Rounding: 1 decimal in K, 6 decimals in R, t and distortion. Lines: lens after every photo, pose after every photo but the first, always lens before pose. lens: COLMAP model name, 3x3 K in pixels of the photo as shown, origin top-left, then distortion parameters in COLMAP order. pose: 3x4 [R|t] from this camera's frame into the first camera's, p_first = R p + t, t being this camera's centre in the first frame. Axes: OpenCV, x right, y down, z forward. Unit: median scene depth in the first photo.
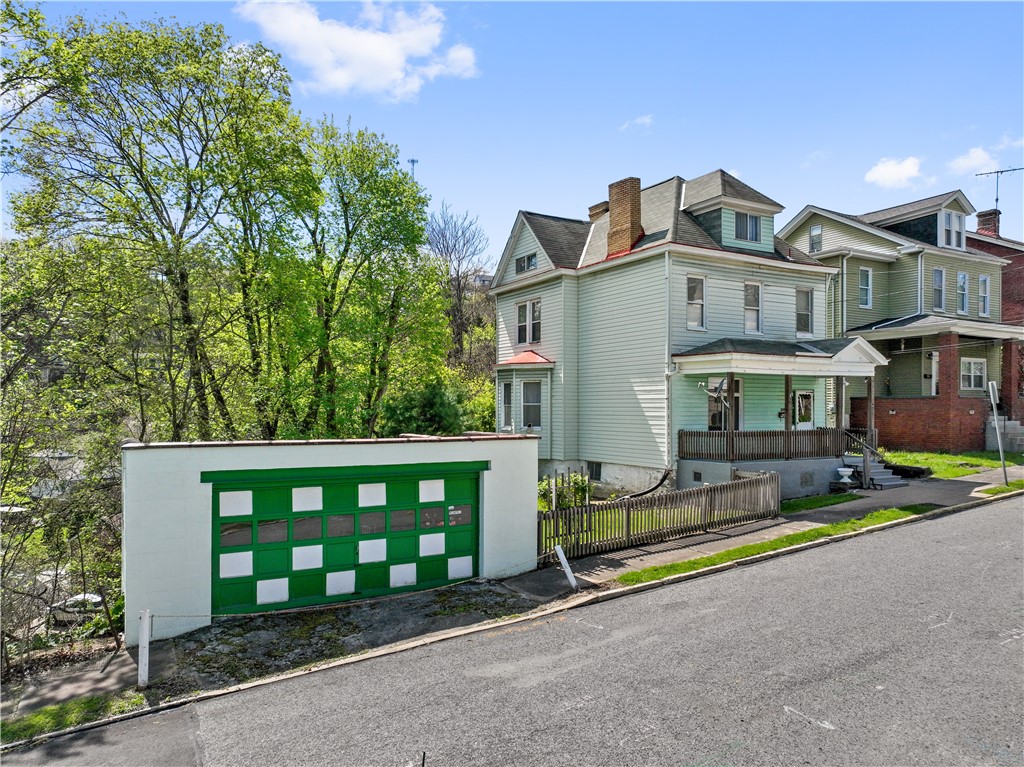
lens RADIAL K [[724.8, 0, 512.3], [0, 724.8, 404.2], [0, 0, 1]] dist [0.002420, 0.009470]
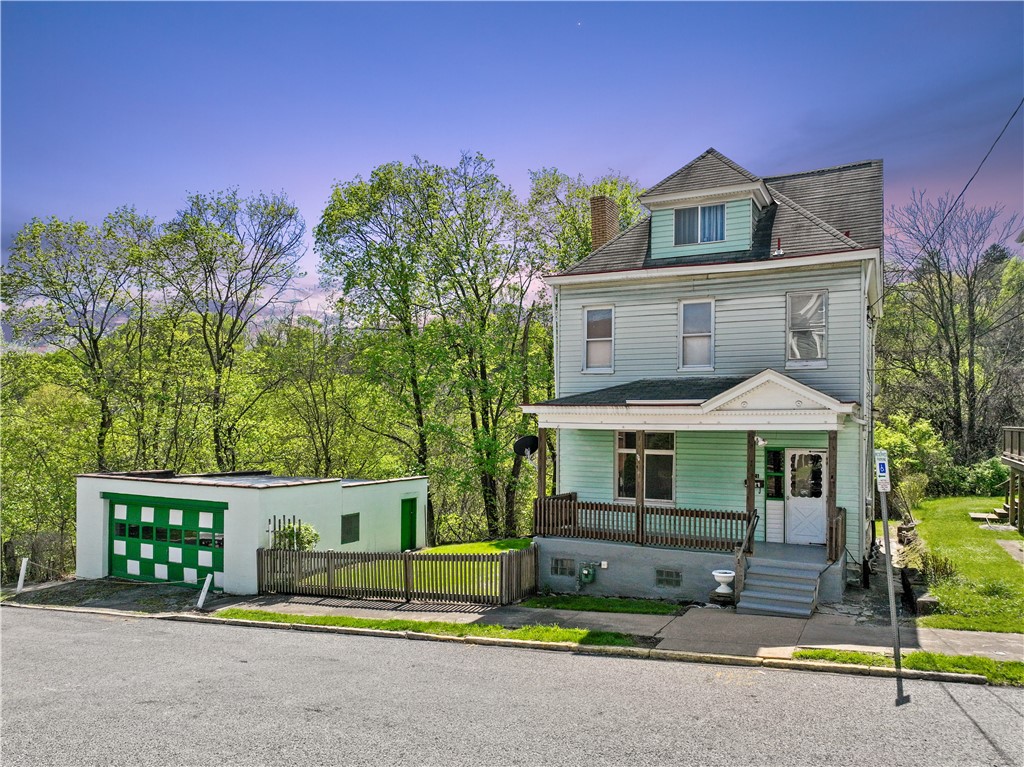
lens RADIAL K [[738.8, 0, 512.1], [0, 738.8, 424.4], [0, 0, 1]] dist [0.006359, 0.002010]
pose [[0.547995, 0.006014, -0.836460, 0.826711], [-0.004888, 0.999980, 0.003987, -0.043002], [0.836467, 0.001904, 0.548014, 0.421276]]
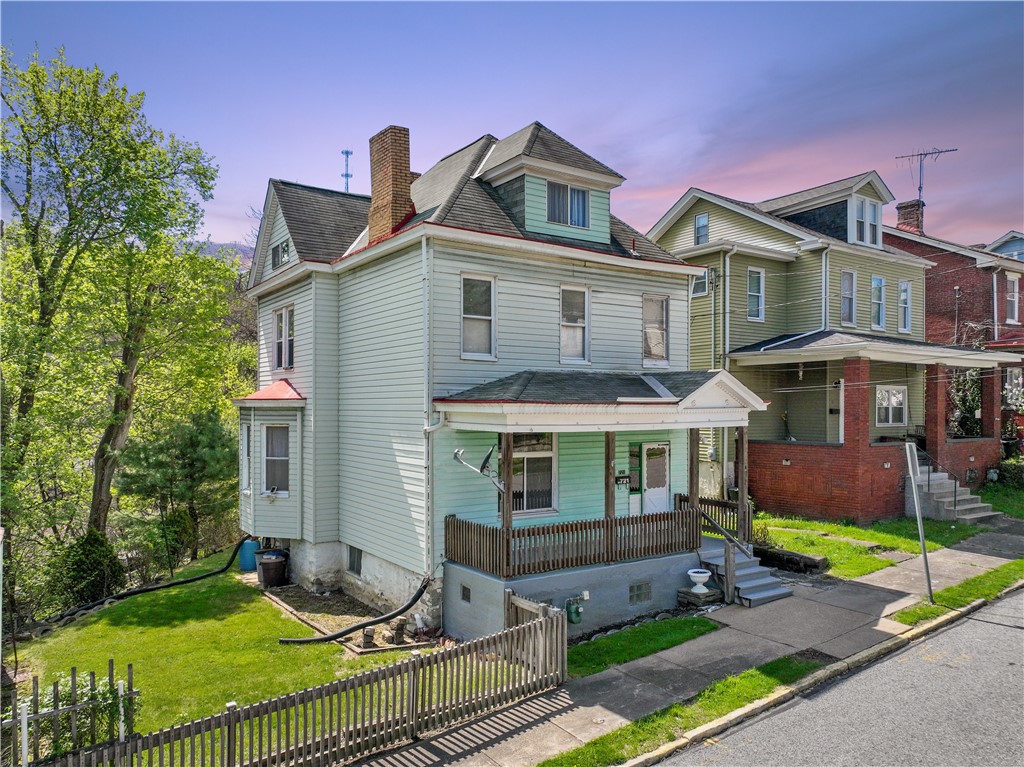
lens RADIAL K [[730.8, 0, 511.5], [0, 730.8, 401.5], [0, 0, 1]] dist [0.002931, -0.001565]
pose [[0.997189, 0.000765, 0.074924, 0.215225], [-0.000669, 0.999999, -0.001309, -0.058389], [-0.074925, 0.001256, 0.997188, 0.315092]]
